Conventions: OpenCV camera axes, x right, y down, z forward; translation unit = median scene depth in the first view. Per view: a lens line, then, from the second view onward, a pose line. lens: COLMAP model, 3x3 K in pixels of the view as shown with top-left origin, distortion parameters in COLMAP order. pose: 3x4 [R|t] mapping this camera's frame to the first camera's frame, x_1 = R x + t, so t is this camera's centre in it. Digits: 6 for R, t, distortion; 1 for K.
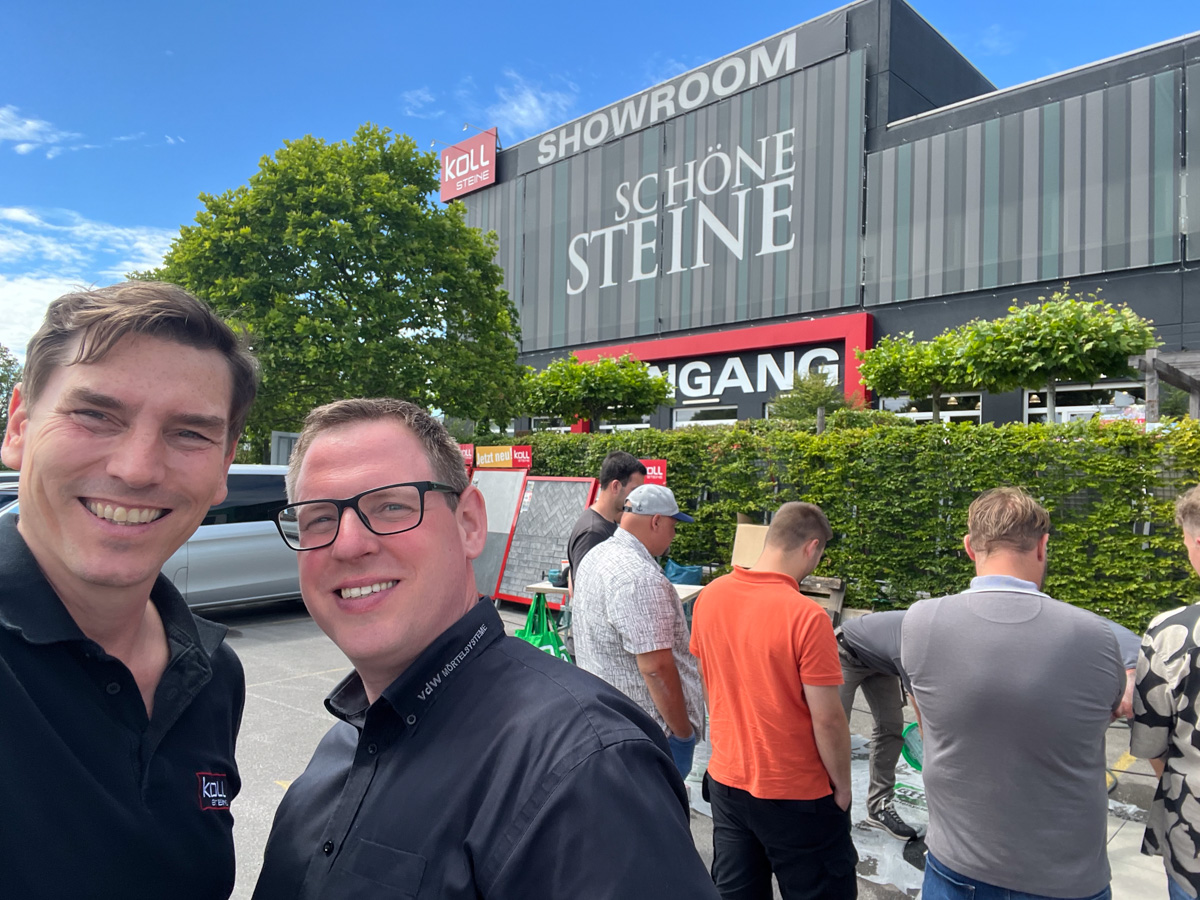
lens RADIAL K [[841.0, 0, 600.0], [0, 841.0, 450.0], [0, 0, 1]] dist [0.085071, -0.094916]
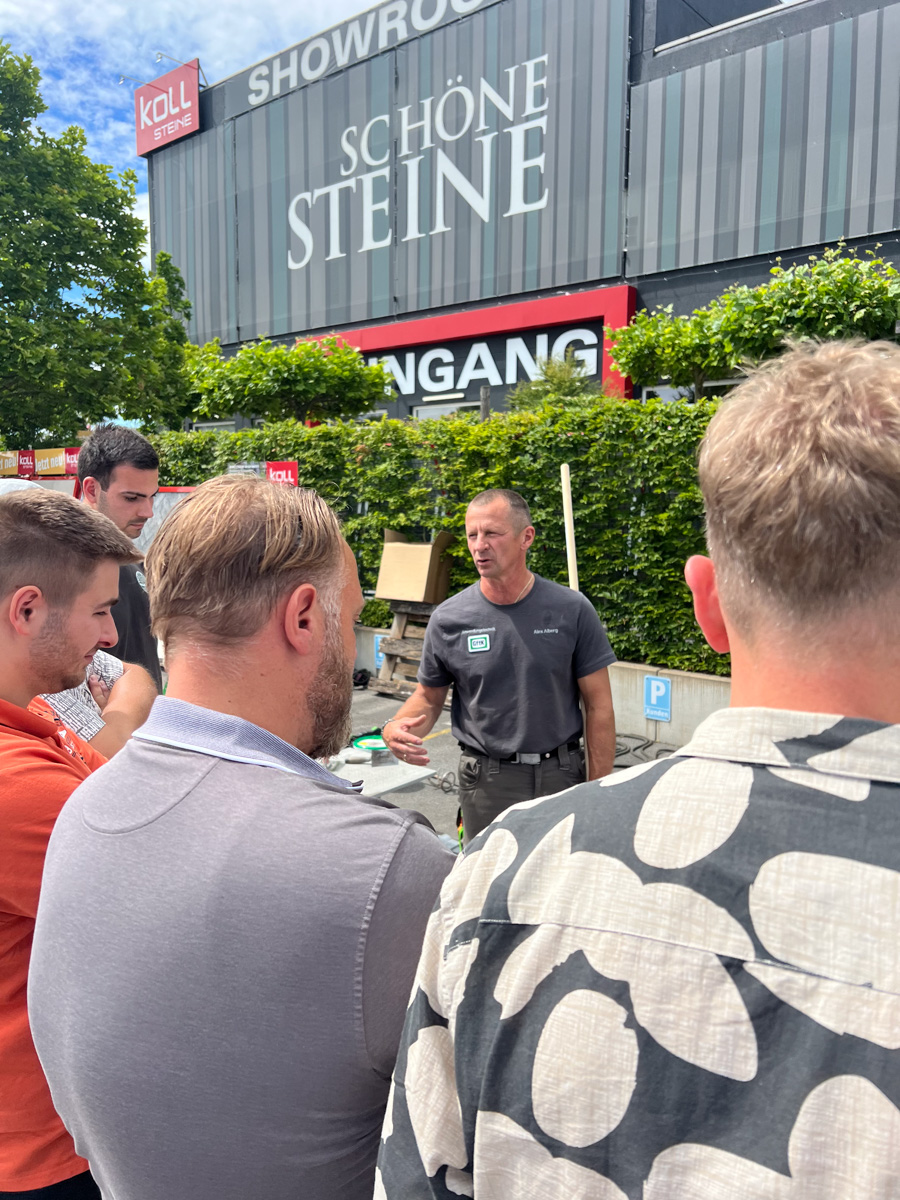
lens RADIAL K [[920.2, 0, 444.5], [0, 920.2, 578.0], [0, 0, 1]] dist [0.053010, -0.062931]
pose [[0.997725, -0.027681, 0.061465, 0.069334], [0.019648, 0.991625, 0.127646, 0.005412], [-0.064483, -0.126148, 0.989913, 0.067775]]
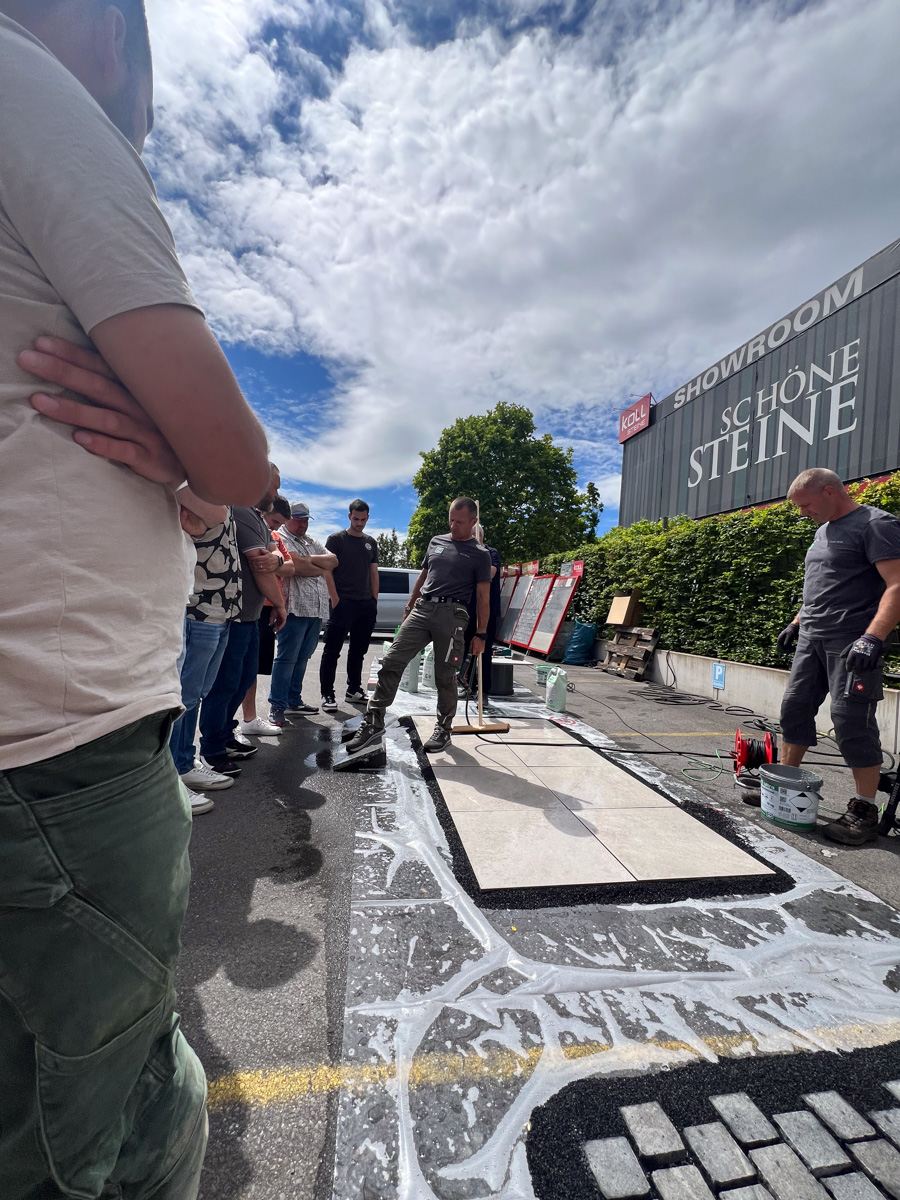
lens RADIAL K [[484.3, 0, 448.5], [0, 484.3, 589.9], [0, 0, 1]] dist [0.008196, 0.000115]
pose [[0.807177, 0.010274, -0.590219, 0.186293], [-0.024911, 0.999551, -0.016668, 0.040567], [0.589783, 0.028156, 0.807071, 0.039909]]
